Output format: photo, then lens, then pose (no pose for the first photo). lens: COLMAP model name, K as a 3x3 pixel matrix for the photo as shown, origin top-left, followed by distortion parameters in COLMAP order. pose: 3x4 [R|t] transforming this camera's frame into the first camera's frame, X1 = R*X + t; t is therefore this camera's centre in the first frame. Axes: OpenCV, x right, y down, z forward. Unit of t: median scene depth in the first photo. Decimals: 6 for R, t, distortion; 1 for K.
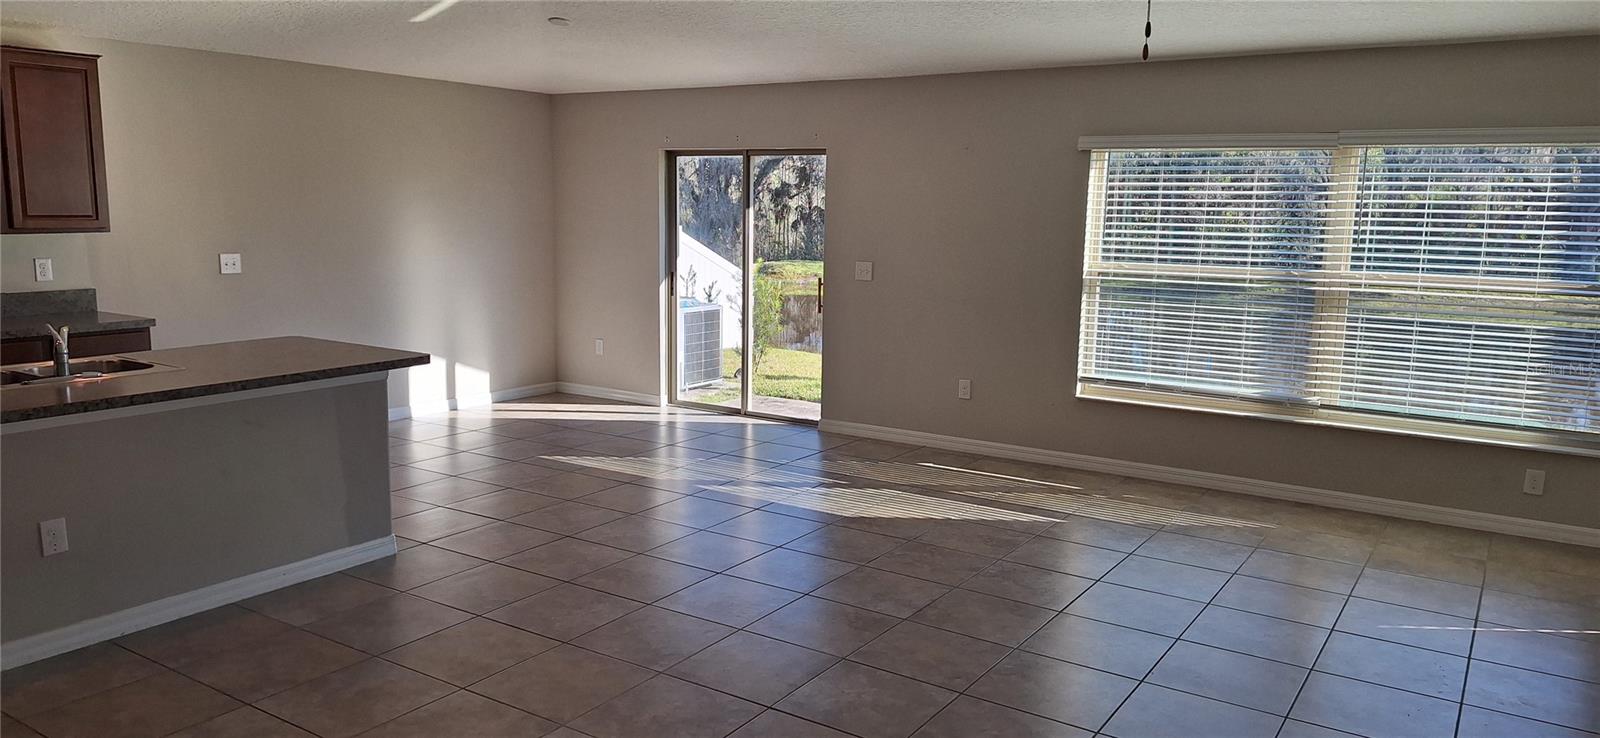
lens RADIAL K [[1098.7, 0, 797.6], [0, 1098.7, 368.0], [0, 0, 1]] dist [0.075893, -0.028367]
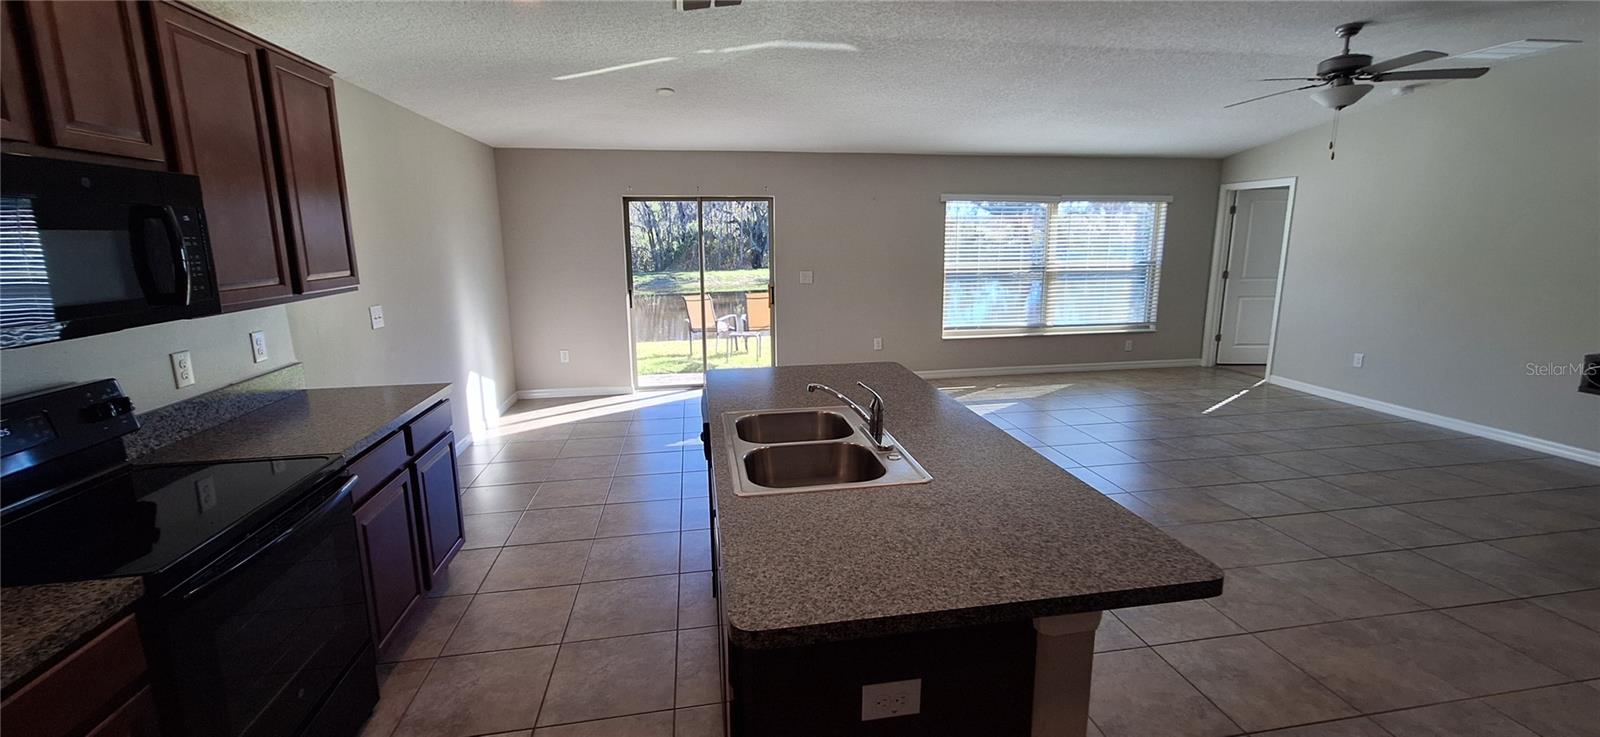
lens RADIAL K [[646.3, 0, 800.3], [0, 646.3, 358.3], [0, 0, 1]] dist [0.001146, 0.000831]
pose [[0.731367, -0.151866, 0.664860, -0.379957], [0.122530, 0.988288, 0.090955, -0.040466], [-0.670887, 0.014944, 0.741409, 0.226158]]
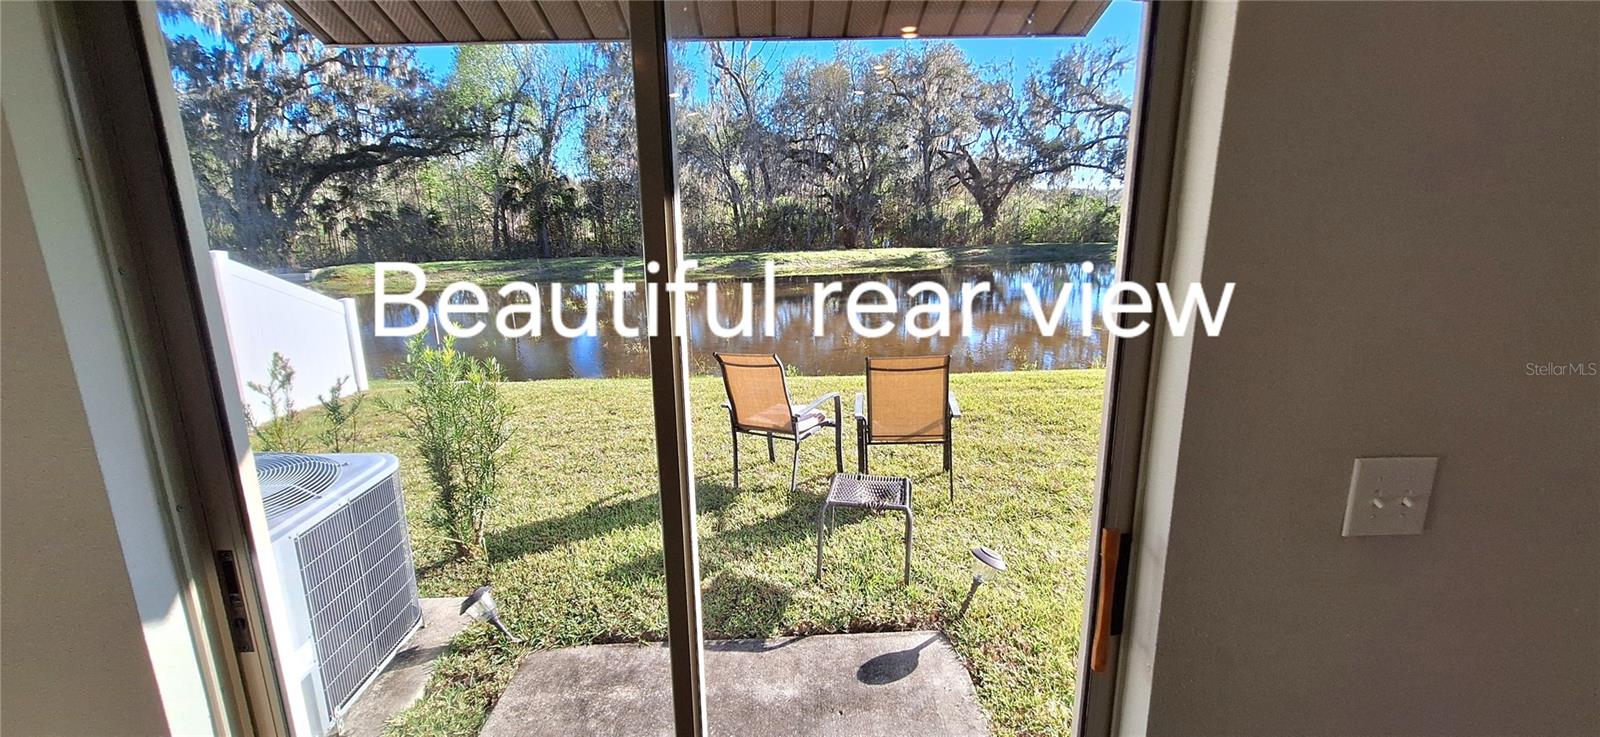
lens RADIAL K [[646.3, 0, 806.4], [0, 646.3, 355.5], [0, 0, 1]] dist [0.001146, 0.000831]
pose [[0.812397, -0.153805, 0.562455, -0.067041], [0.112078, 0.987788, 0.108230, -0.094979], [-0.572232, -0.024886, 0.819714, 0.641832]]
